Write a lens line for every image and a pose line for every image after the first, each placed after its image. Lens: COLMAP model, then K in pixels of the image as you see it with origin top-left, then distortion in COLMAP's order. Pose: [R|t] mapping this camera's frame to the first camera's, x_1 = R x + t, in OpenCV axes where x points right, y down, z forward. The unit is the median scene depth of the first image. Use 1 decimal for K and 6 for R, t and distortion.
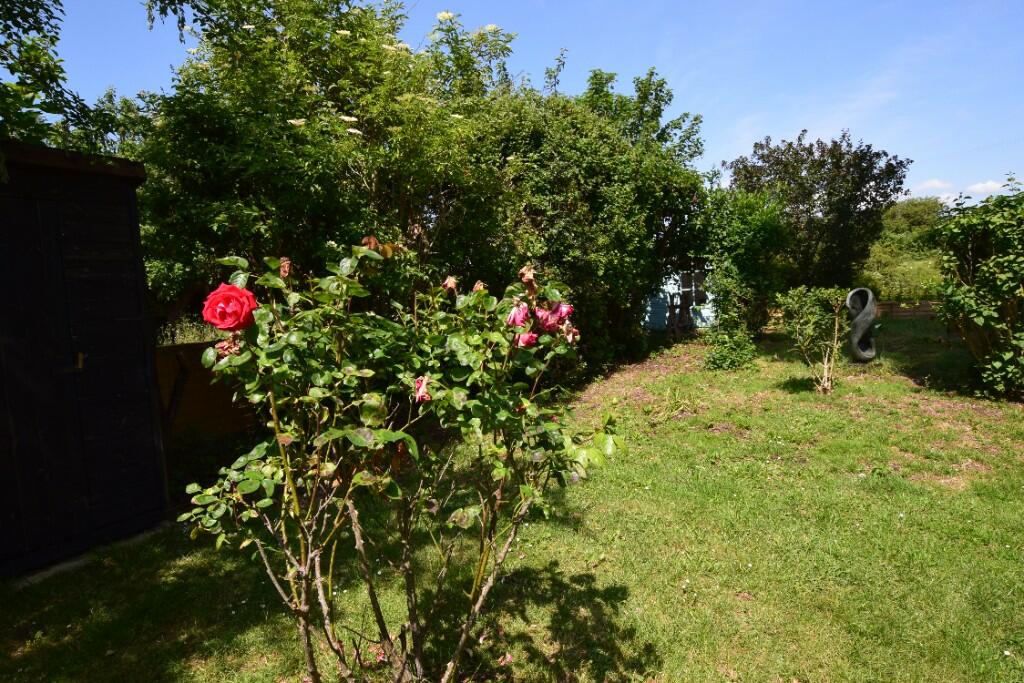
lens RADIAL K [[560.7, 0, 512.5], [0, 560.7, 340.0], [0, 0, 1]] dist [-0.001026, -0.000118]
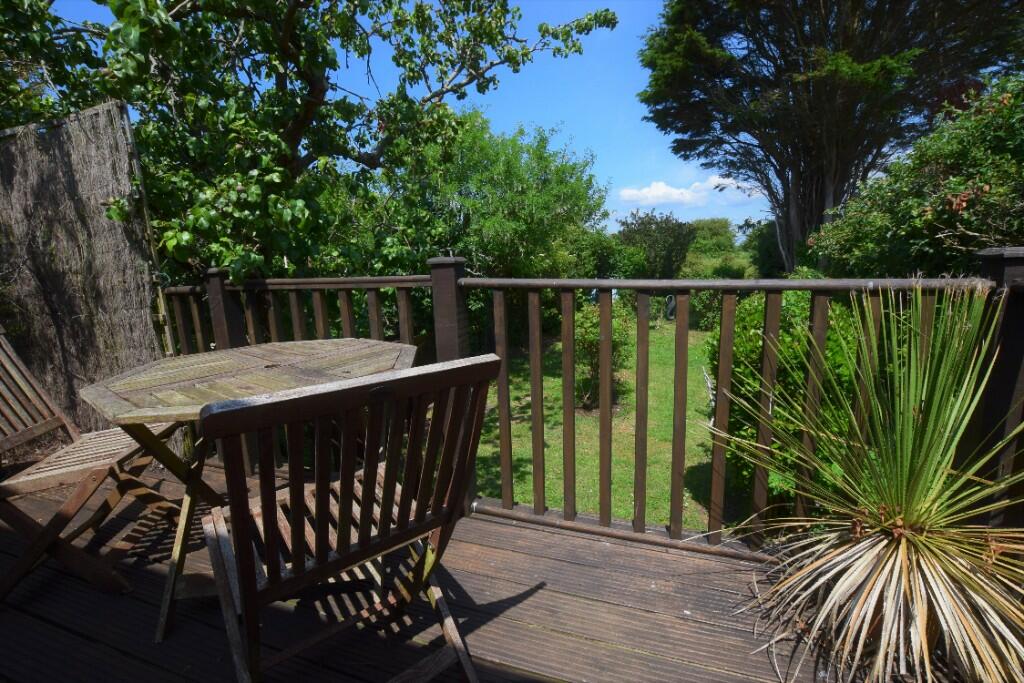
lens RADIAL K [[458.0, 0, 516.8], [0, 458.0, 343.4], [0, 0, 1]] dist [-0.031542, 0.003741]
pose [[0.980376, -0.015055, 0.196561, -0.312063], [-0.003211, 0.995728, 0.092283, -0.028324], [-0.197111, -0.091103, 0.976139, -0.582769]]
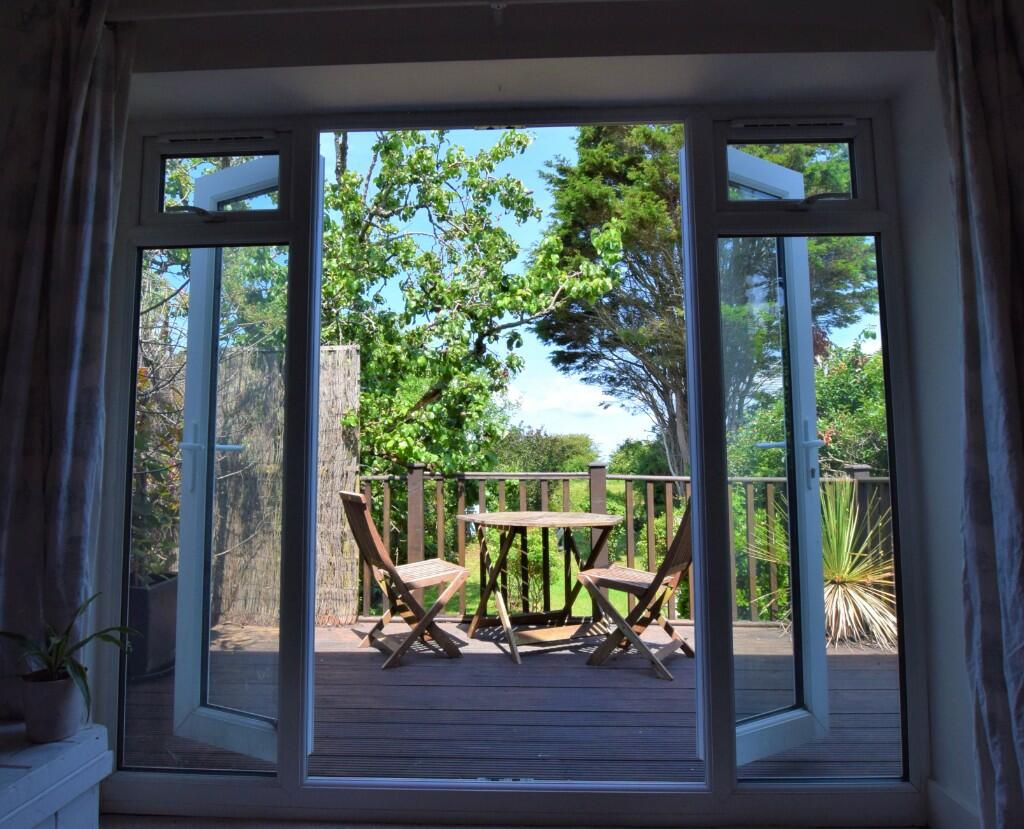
lens RADIAL K [[628.8, 0, 512.0], [0, 628.8, 411.7], [0, 0, 1]] dist [-0.035808, -0.000618]
pose [[0.874221, 0.101407, 0.474819, -0.427328], [-0.005923, 0.980100, -0.198415, -0.012434], [-0.485491, 0.170646, 0.857425, -0.656728]]
